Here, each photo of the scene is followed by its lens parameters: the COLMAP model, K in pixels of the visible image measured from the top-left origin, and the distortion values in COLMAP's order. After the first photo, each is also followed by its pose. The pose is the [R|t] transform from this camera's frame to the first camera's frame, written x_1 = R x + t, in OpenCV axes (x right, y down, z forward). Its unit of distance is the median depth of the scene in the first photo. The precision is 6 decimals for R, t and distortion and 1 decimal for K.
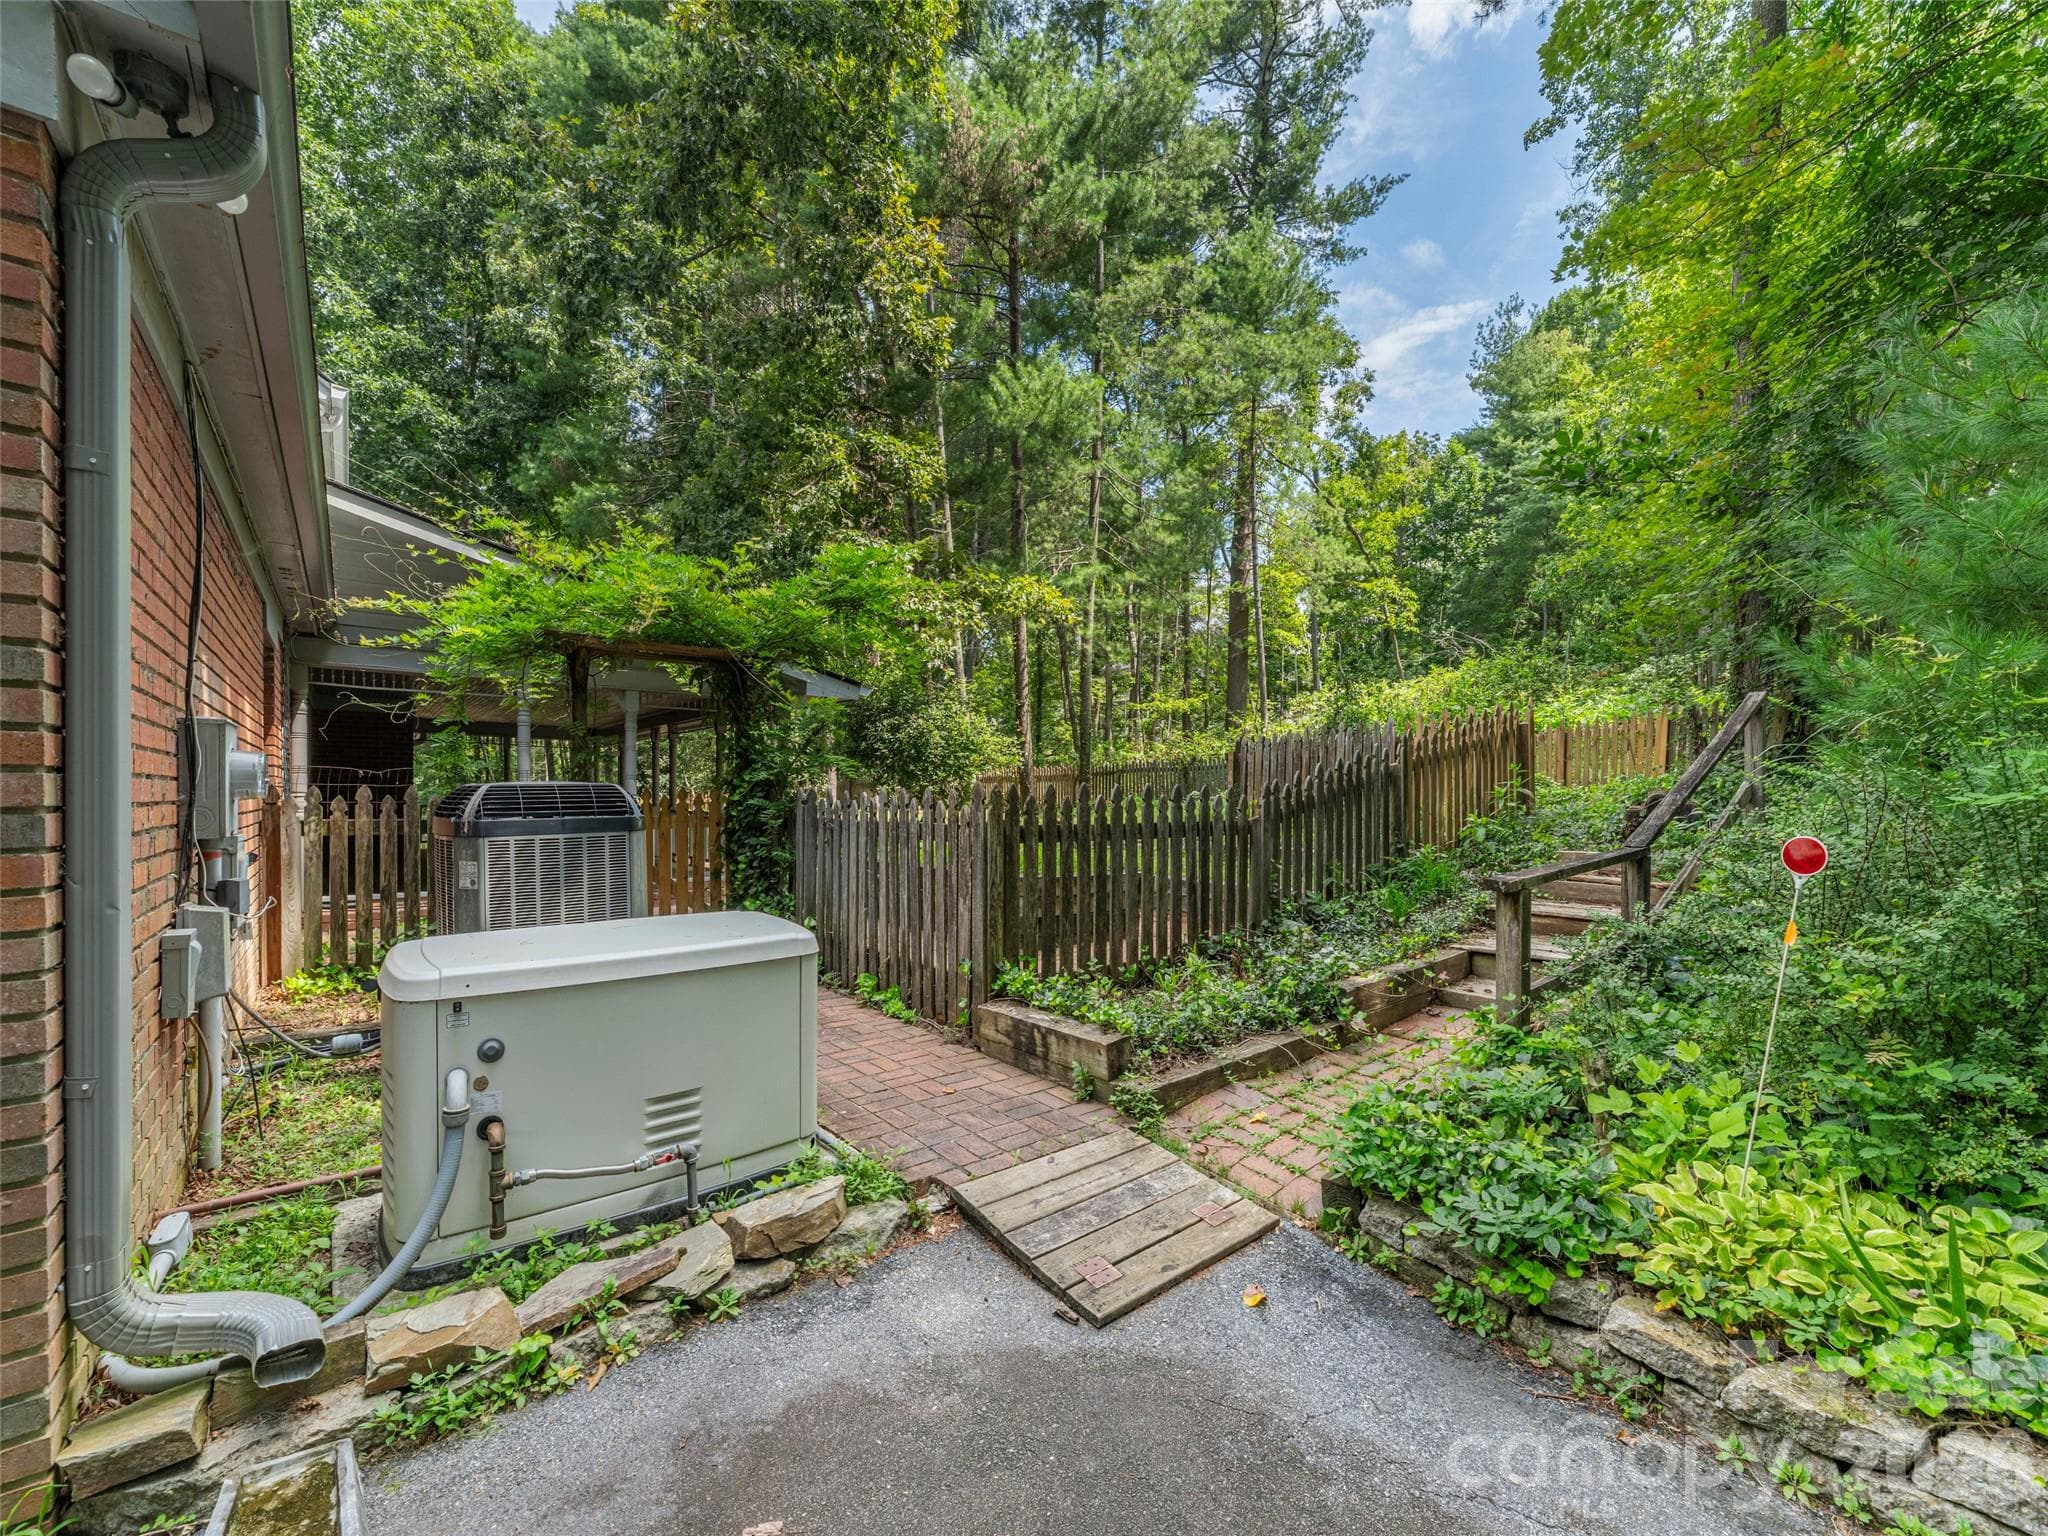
lens RADIAL K [[833.0, 0, 1031.9], [0, 833.0, 799.6], [0, 0, 1]] dist [-0.001443, -0.000133]
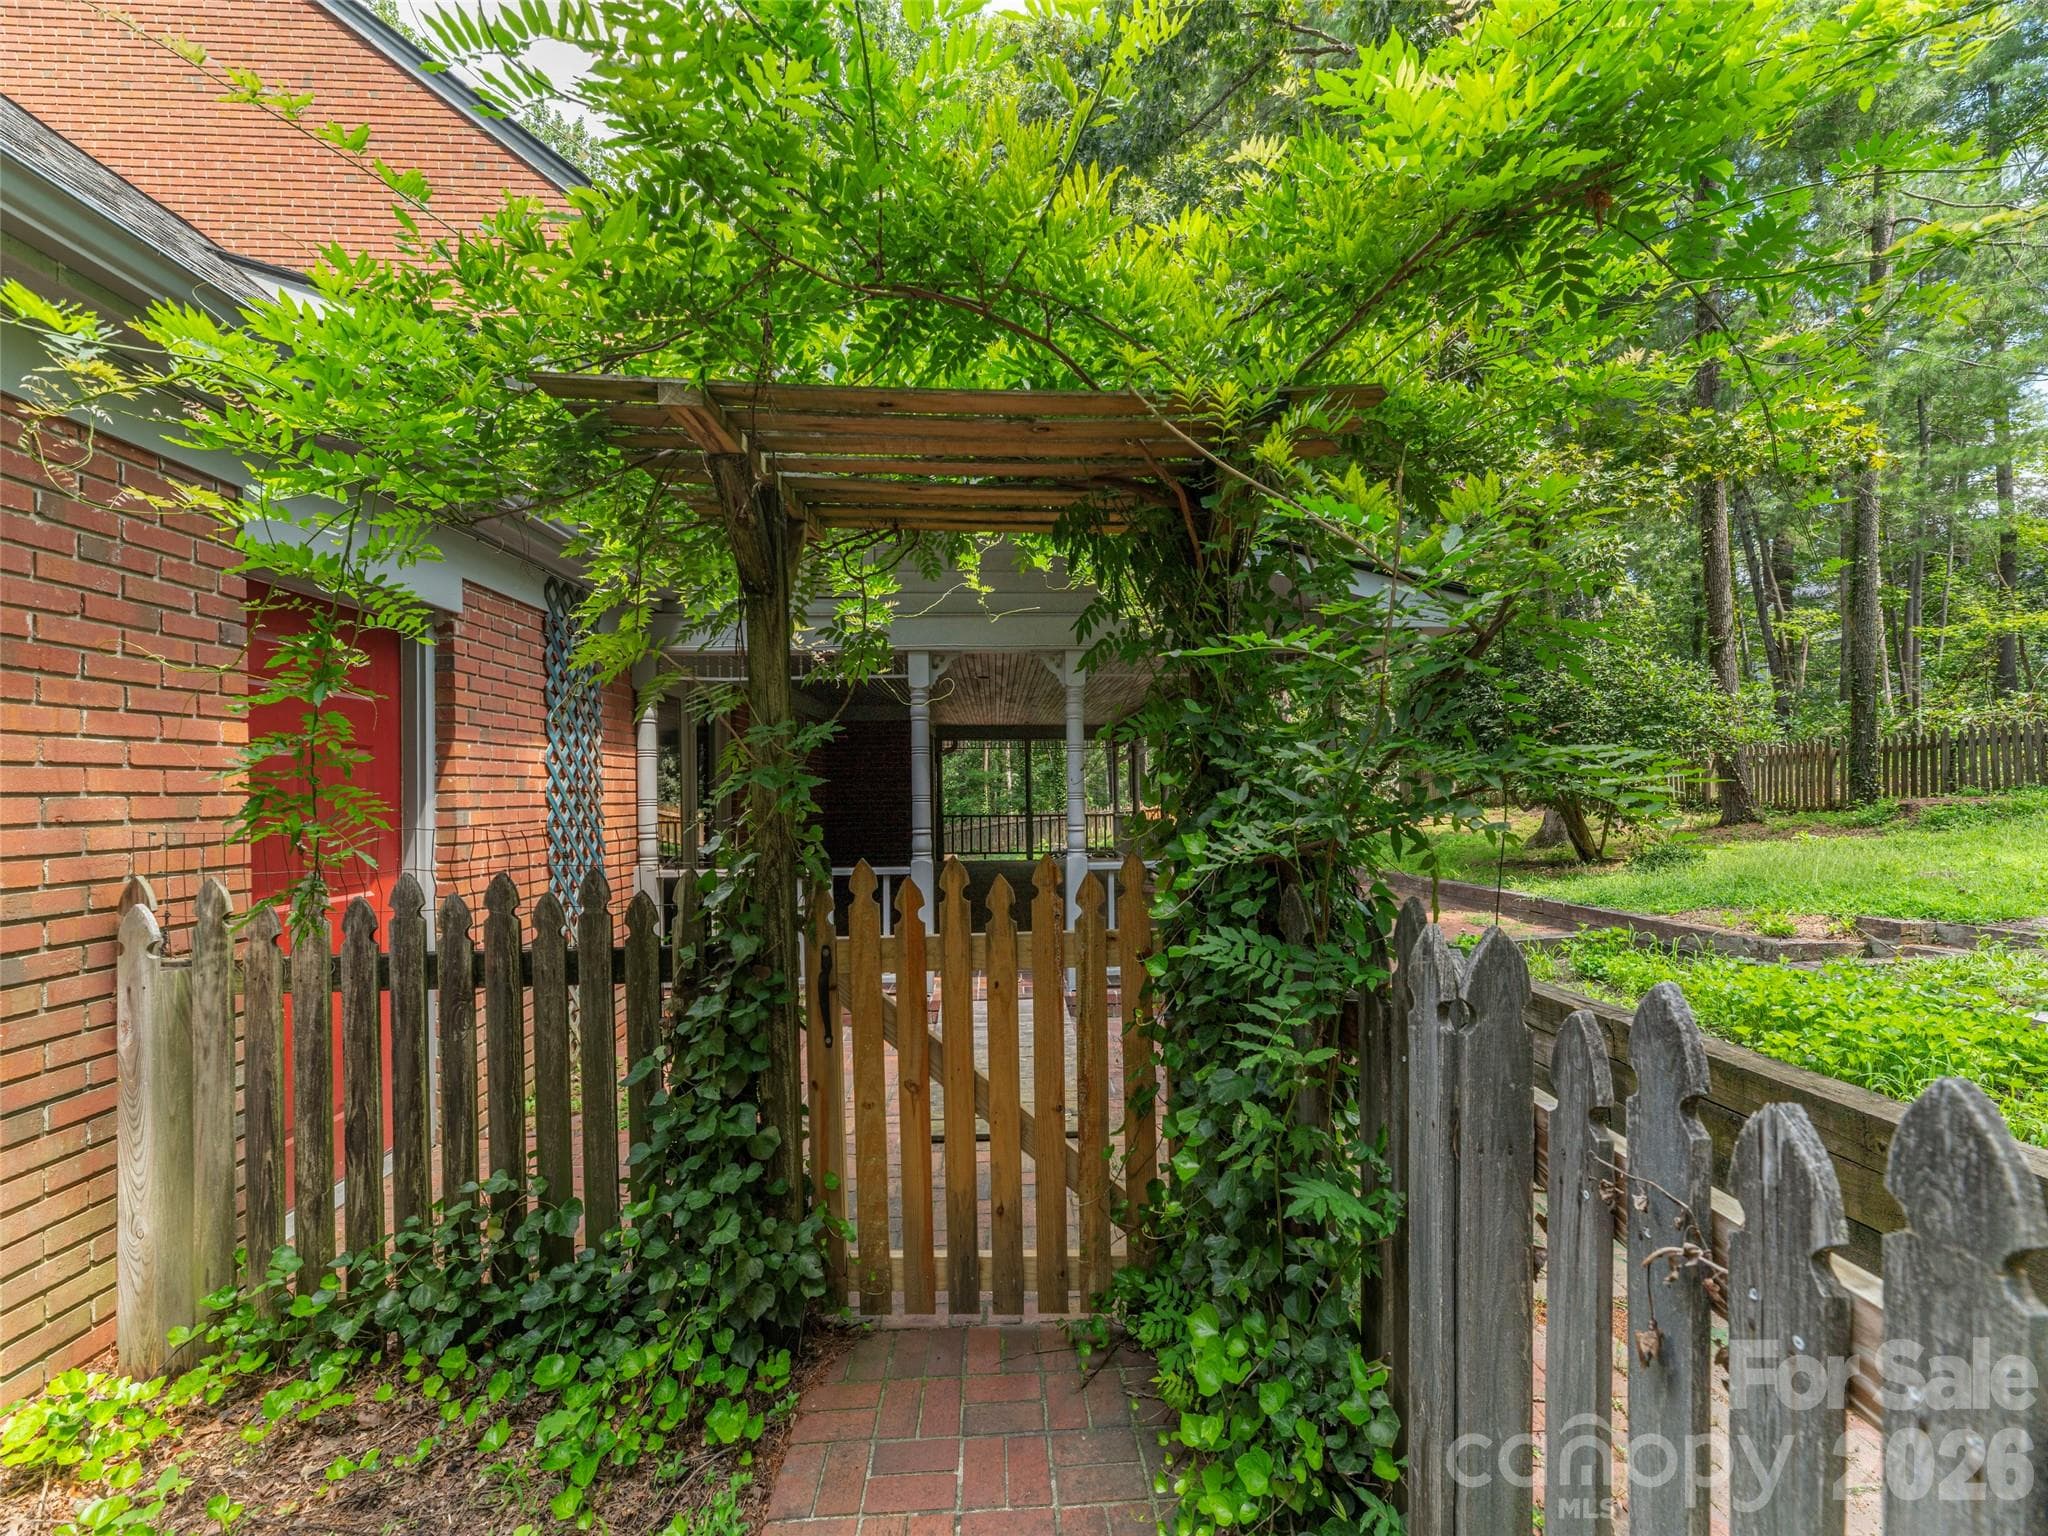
lens RADIAL K [[833.0, 0, 1031.9], [0, 833.0, 799.6], [0, 0, 1]] dist [-0.001443, -0.000133]
pose [[0.806090, -0.006425, -0.591758, -0.084507], [0.014440, 0.999857, 0.008814, -0.016019], [0.591617, -0.015650, 0.806068, 0.280898]]
